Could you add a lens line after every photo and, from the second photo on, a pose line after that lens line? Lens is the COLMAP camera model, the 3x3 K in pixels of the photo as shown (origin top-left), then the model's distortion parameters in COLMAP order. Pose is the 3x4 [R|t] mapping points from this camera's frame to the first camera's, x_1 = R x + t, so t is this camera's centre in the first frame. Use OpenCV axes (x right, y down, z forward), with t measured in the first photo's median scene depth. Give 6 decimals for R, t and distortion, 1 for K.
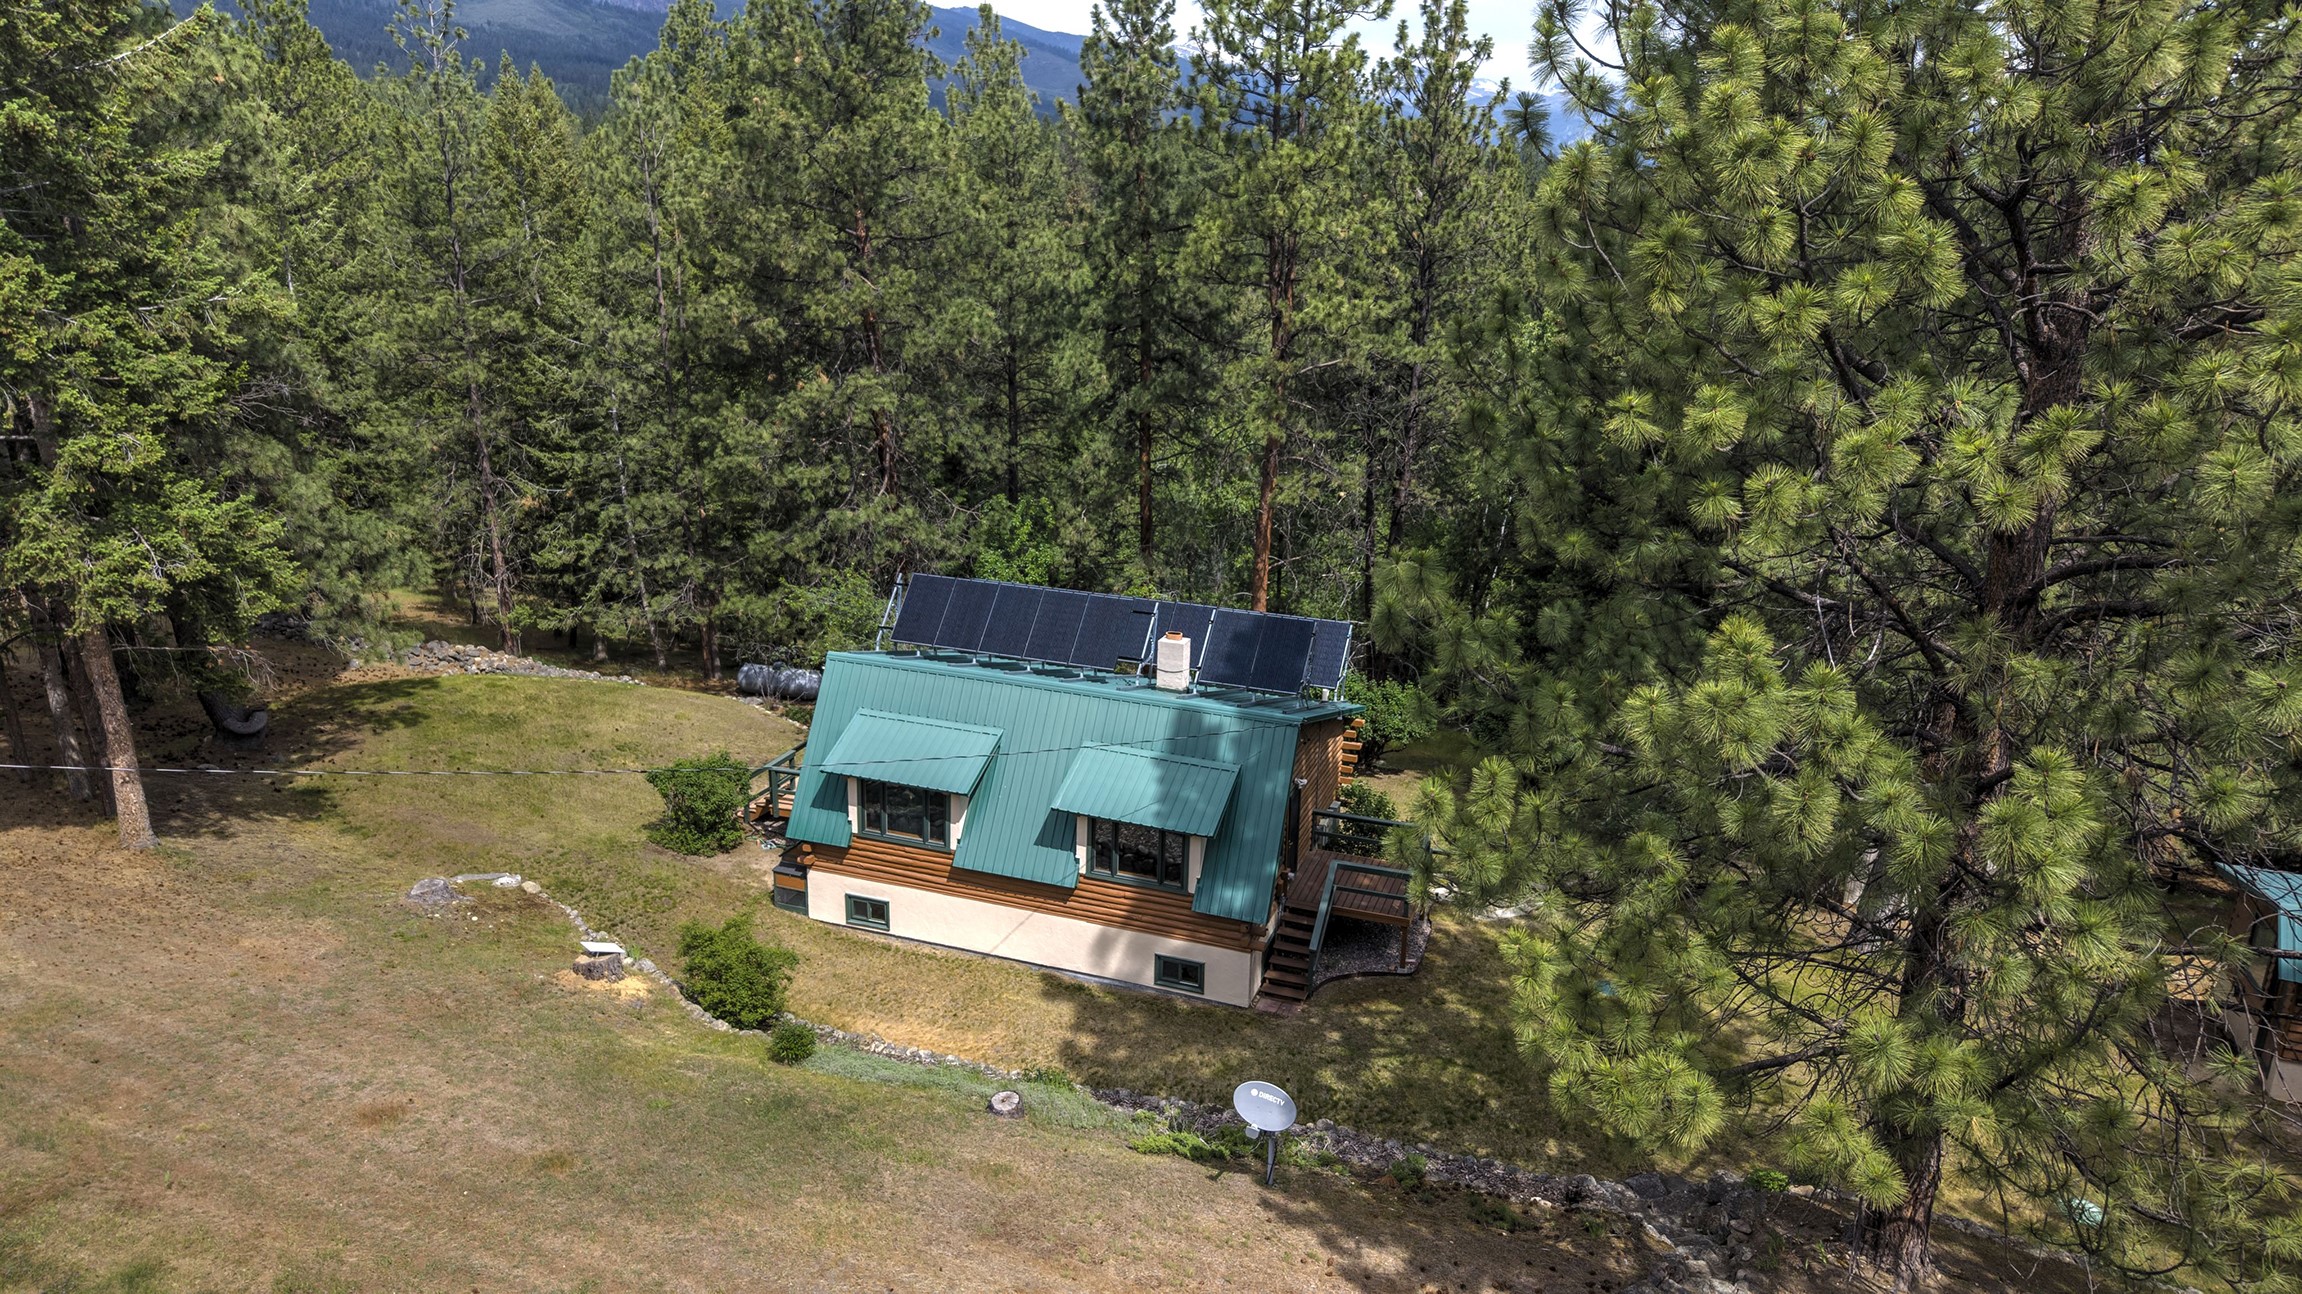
lens RADIAL K [[1536.8, 0, 1138.8], [0, 1536.8, 634.5], [0, 0, 1]] dist [0.003770, -0.007437]
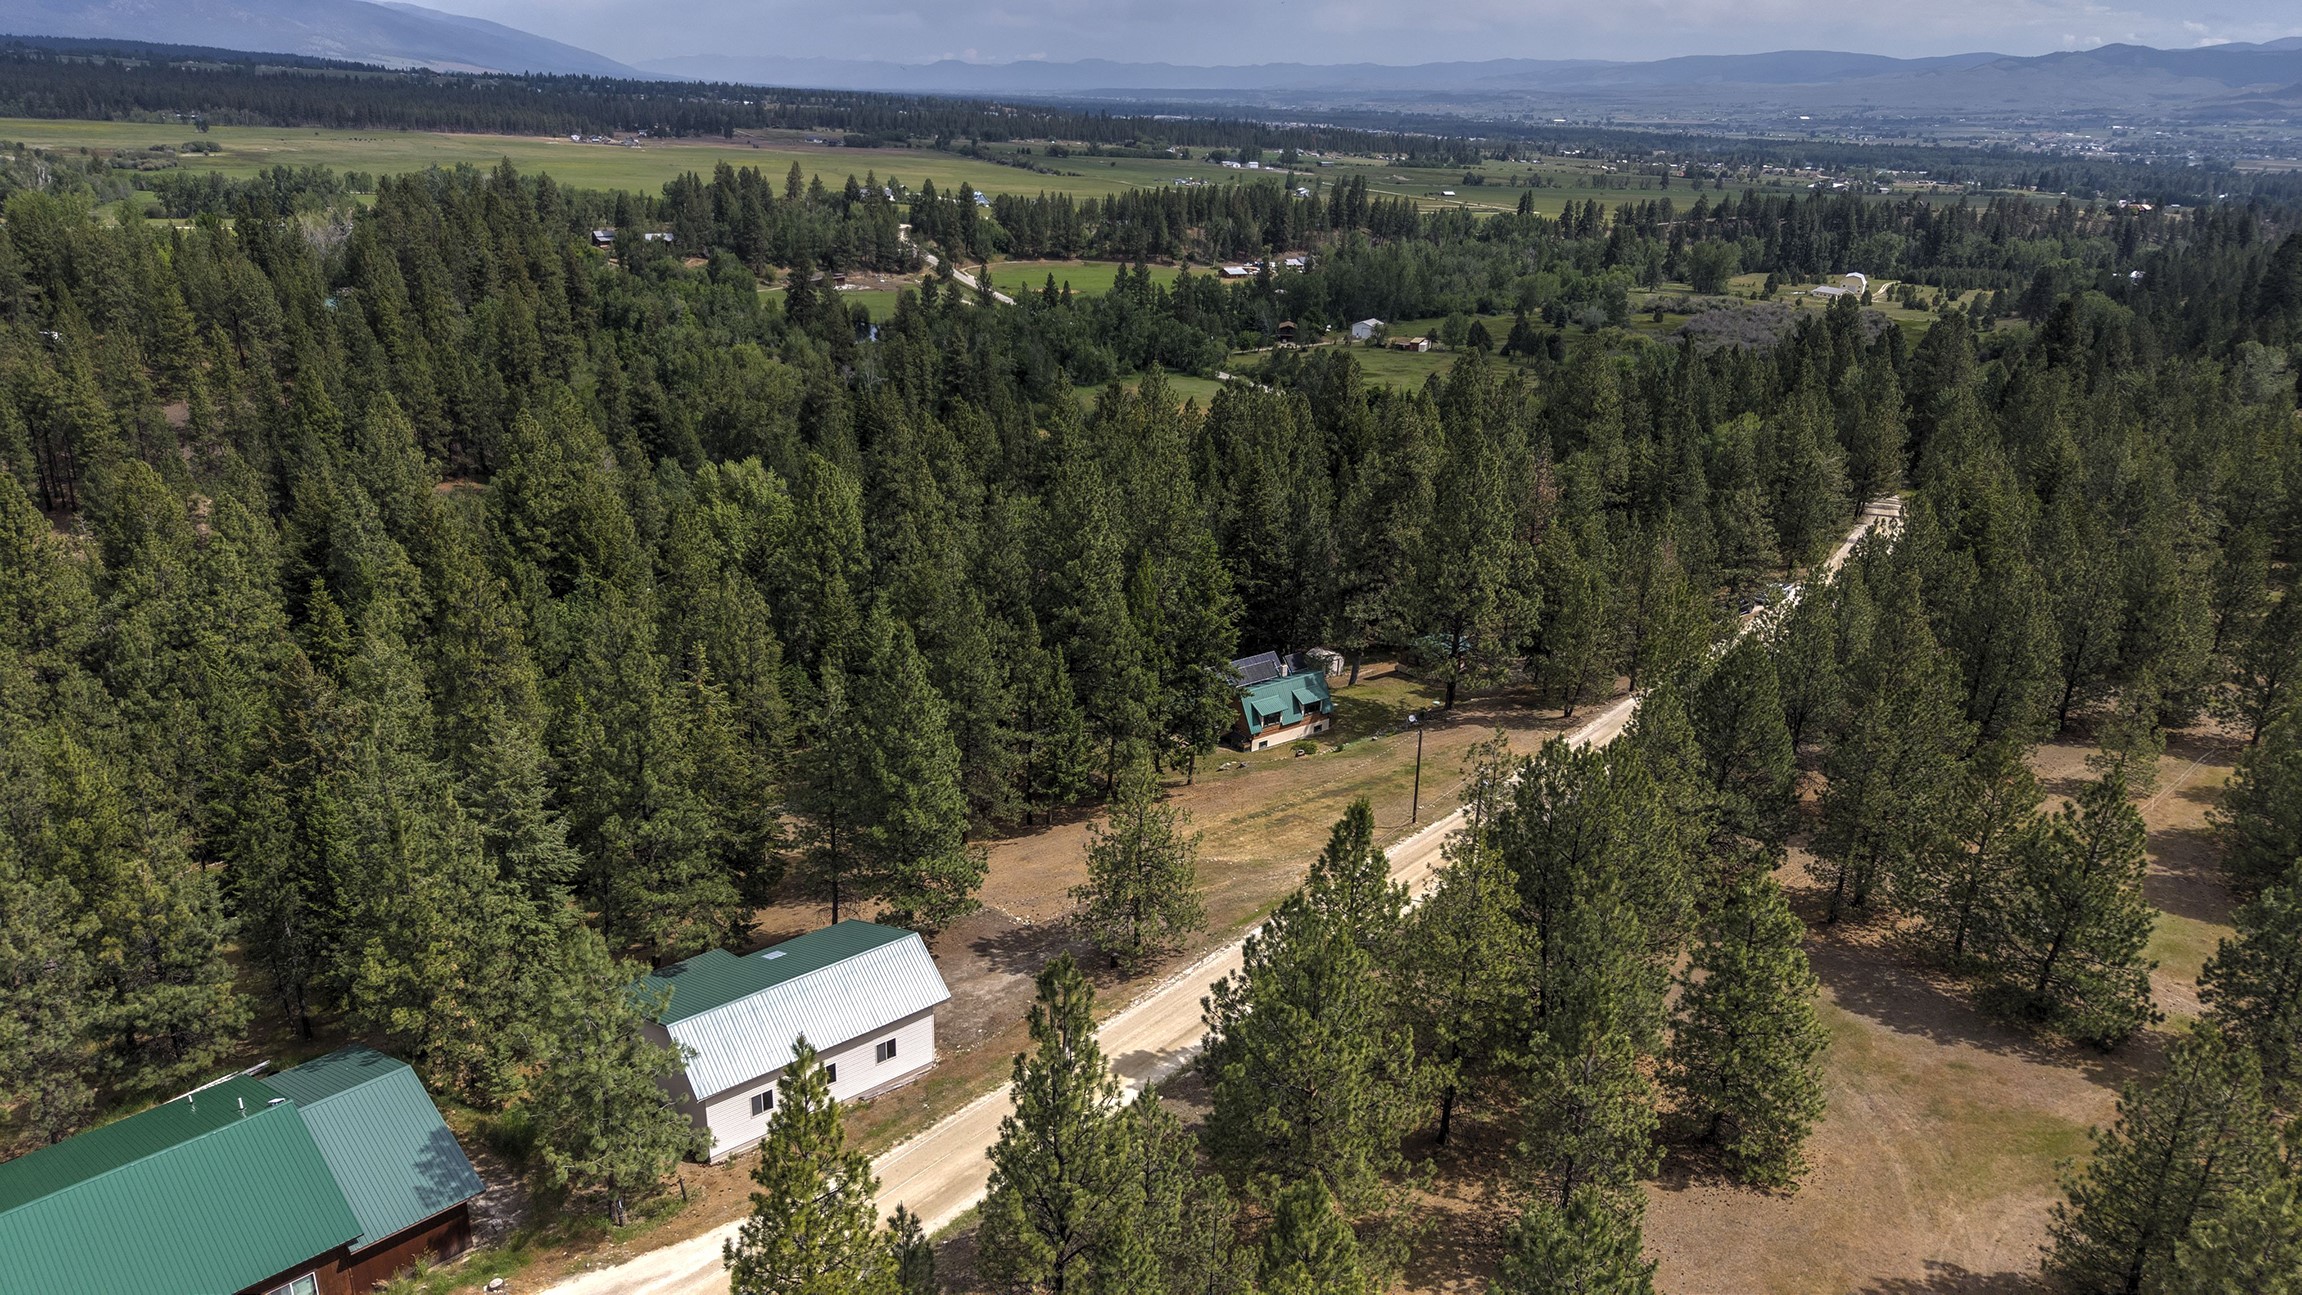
lens RADIAL K [[1536.8, 0, 1135.3], [0, 1536.8, 641.9], [0, 0, 1]] dist [0.003770, -0.007437]
pose [[0.557346, -0.295566, 0.775890, -3.953279], [0.228923, 0.952974, 0.198581, -1.130953], [-0.798097, 0.066941, 0.598798, -1.465356]]
